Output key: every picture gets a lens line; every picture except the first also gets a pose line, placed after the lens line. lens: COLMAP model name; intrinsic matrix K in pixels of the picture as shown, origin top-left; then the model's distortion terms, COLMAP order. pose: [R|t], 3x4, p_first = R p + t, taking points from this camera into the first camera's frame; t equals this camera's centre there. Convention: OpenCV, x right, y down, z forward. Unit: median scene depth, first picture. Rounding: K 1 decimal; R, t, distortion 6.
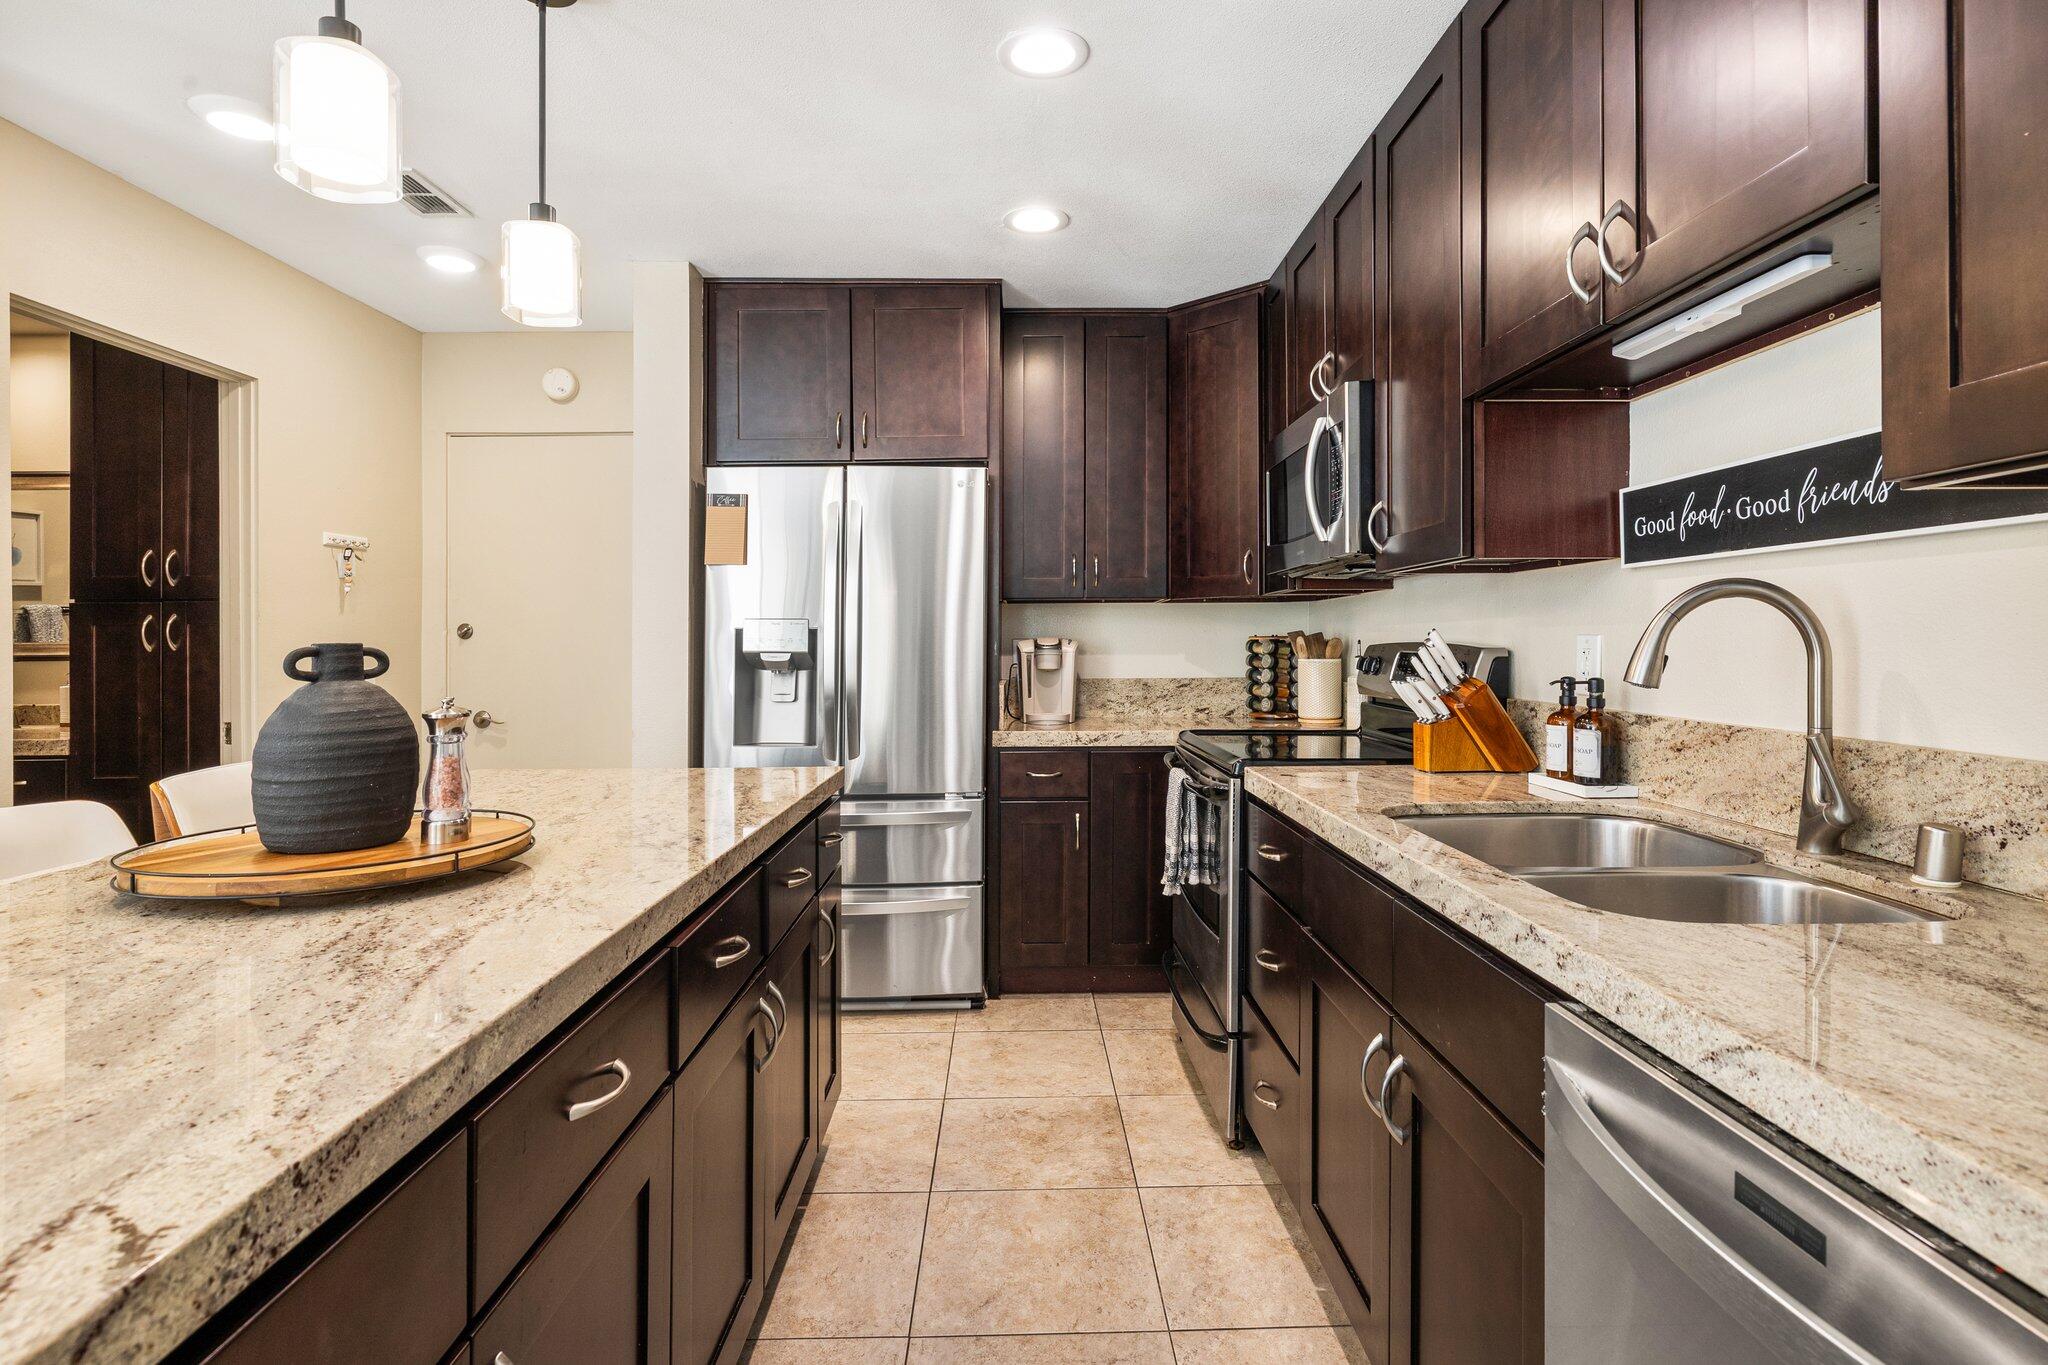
lens RADIAL K [[1025.3, 0, 1046.1], [0, 1025.3, 638.4], [0, 0, 1]] dist [-0.002644, 0.000069]
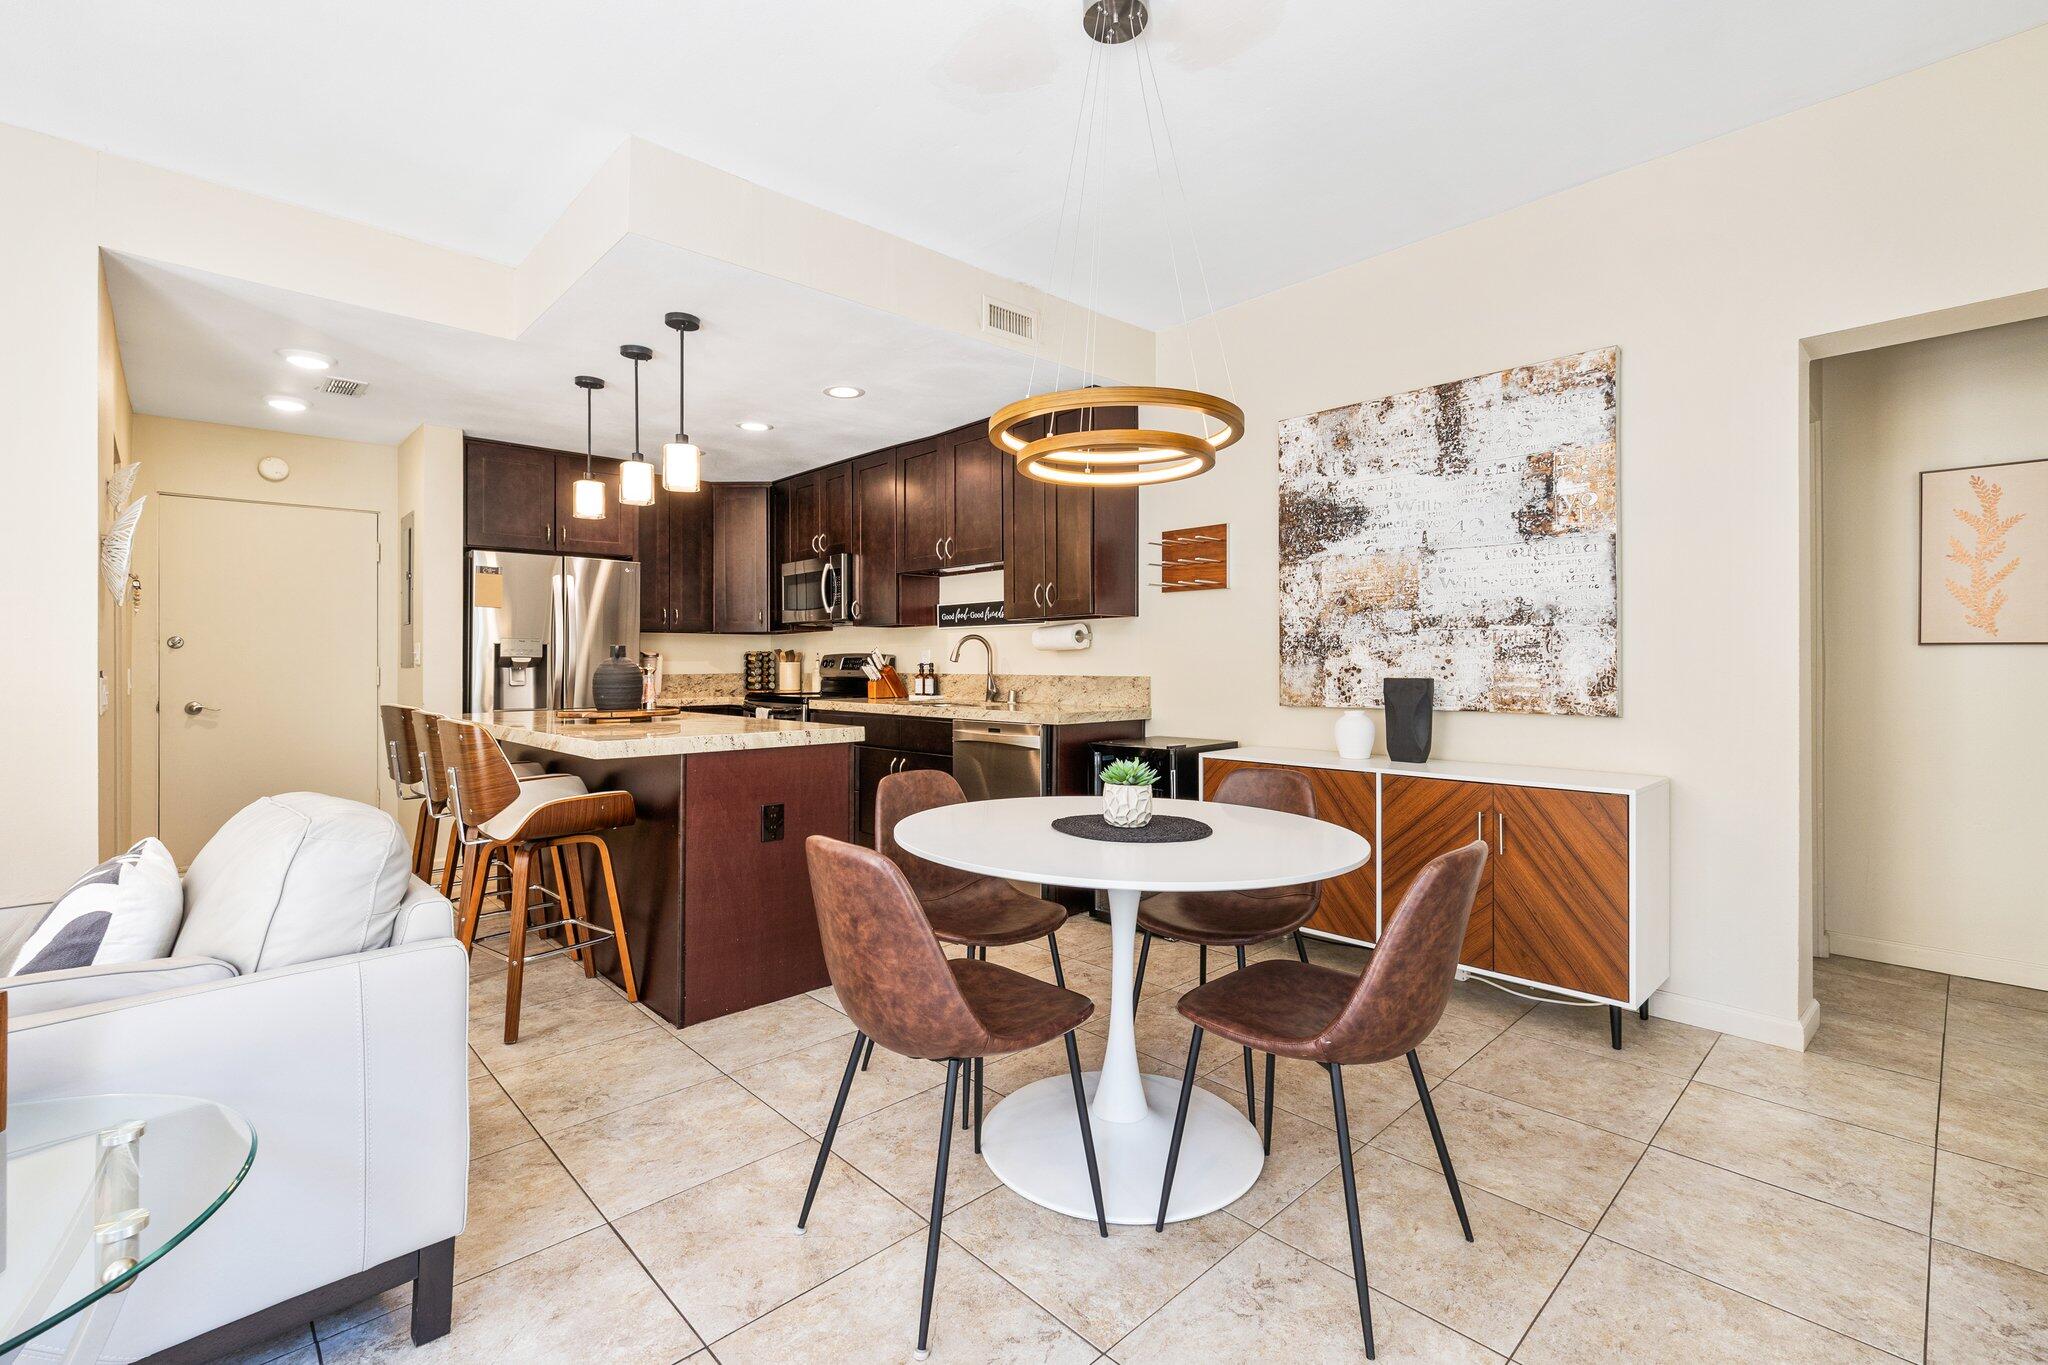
lens RADIAL K [[886.7, 0, 1027.3], [0, 886.7, 643.9], [0, 0, 1]] dist [0.004130, 0.000315]
pose [[0.739927, 0.016302, 0.672490, -0.907424], [-0.000885, 0.999729, -0.023262, 0.035633], [-0.672687, 0.016617, 0.739741, -1.028780]]
